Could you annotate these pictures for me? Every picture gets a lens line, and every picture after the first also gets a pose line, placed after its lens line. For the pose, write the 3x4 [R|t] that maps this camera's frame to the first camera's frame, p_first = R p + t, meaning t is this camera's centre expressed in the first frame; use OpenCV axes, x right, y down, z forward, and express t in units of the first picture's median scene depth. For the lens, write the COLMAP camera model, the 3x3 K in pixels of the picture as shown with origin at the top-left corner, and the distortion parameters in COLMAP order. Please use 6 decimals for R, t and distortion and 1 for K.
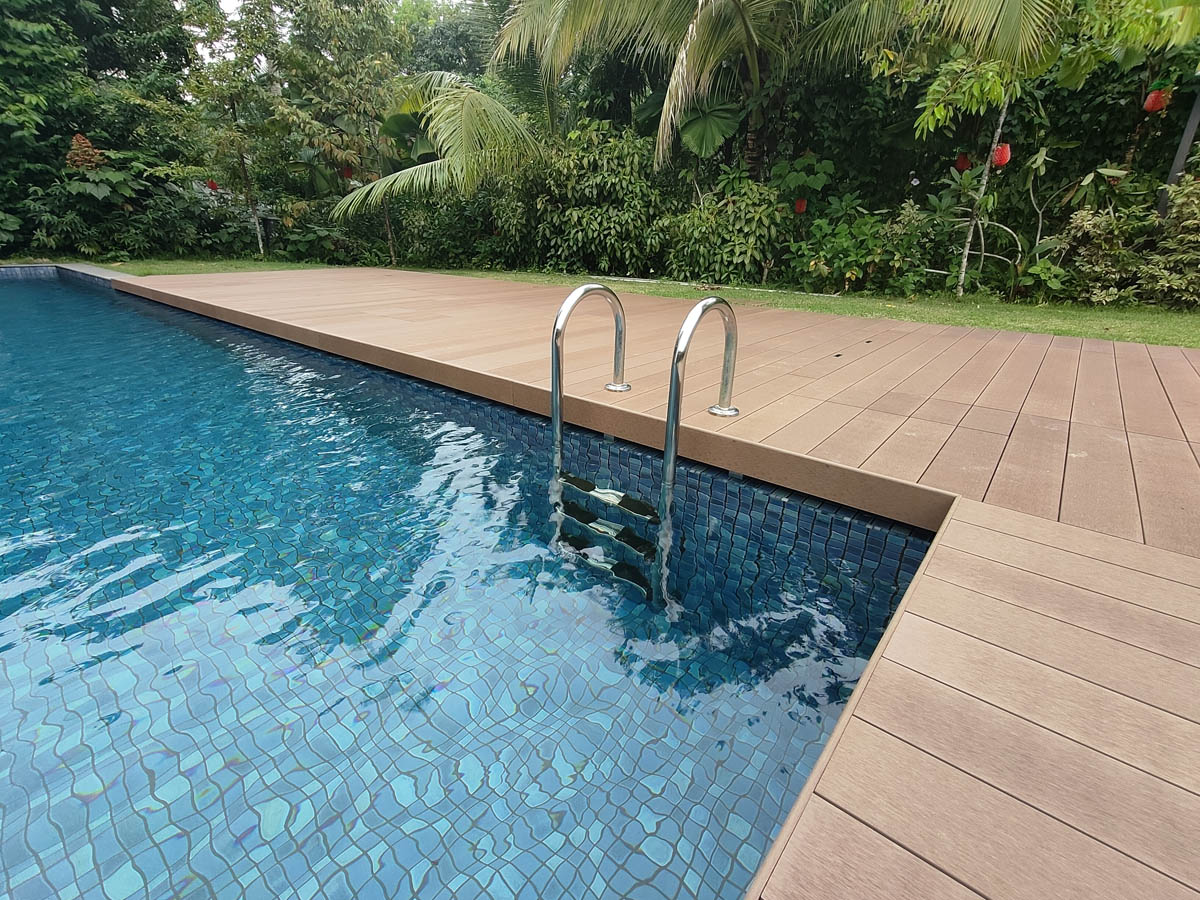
lens RADIAL K [[559.1, 0, 598.2], [0, 559.1, 446.8], [0, 0, 1]] dist [0.001168, 0.000515]
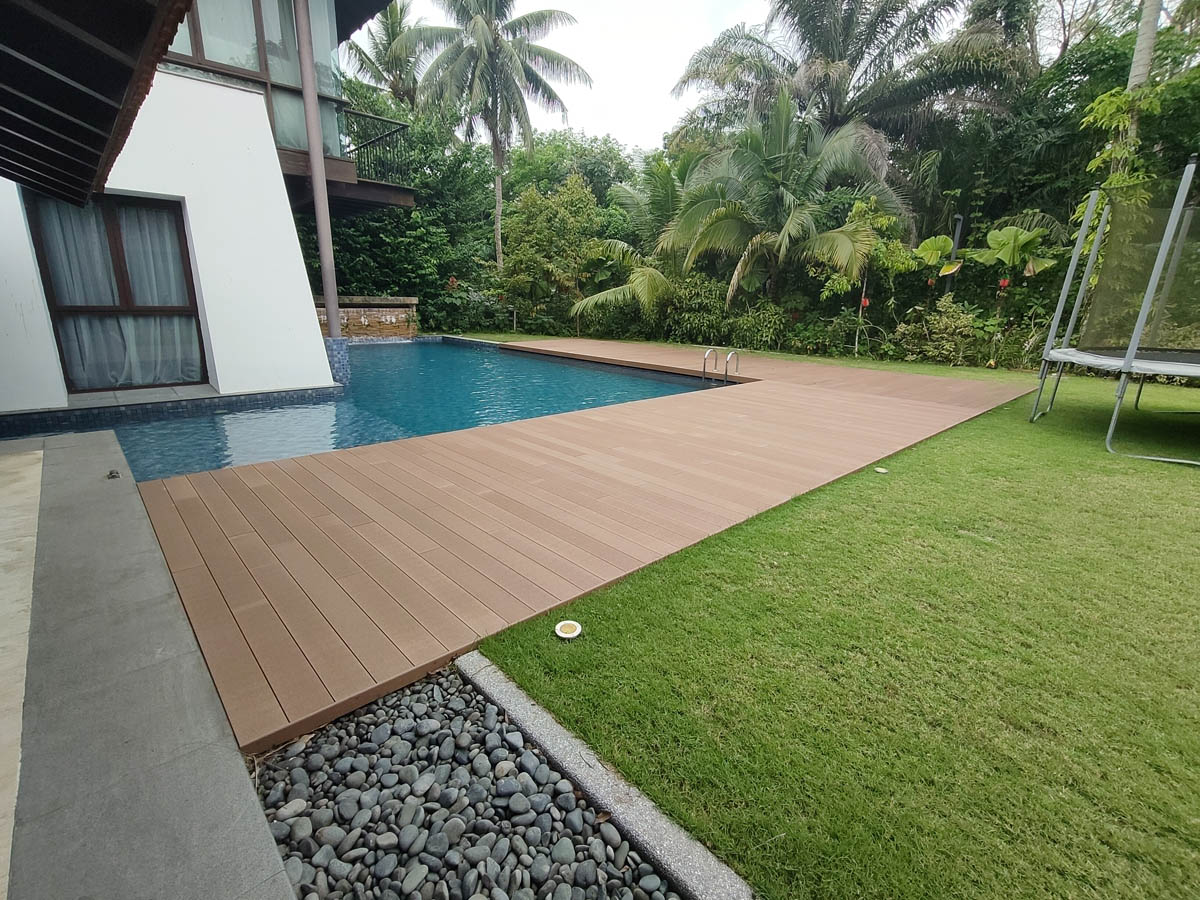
lens RADIAL K [[559.1, 0, 599.9], [0, 559.1, 452.9], [0, 0, 1]] dist [0.001168, 0.000515]
pose [[0.992491, 0.038424, -0.116124, -0.110882], [-0.049131, 0.994657, -0.090798, 0.322094], [0.112014, 0.095822, 0.989076, -1.138760]]
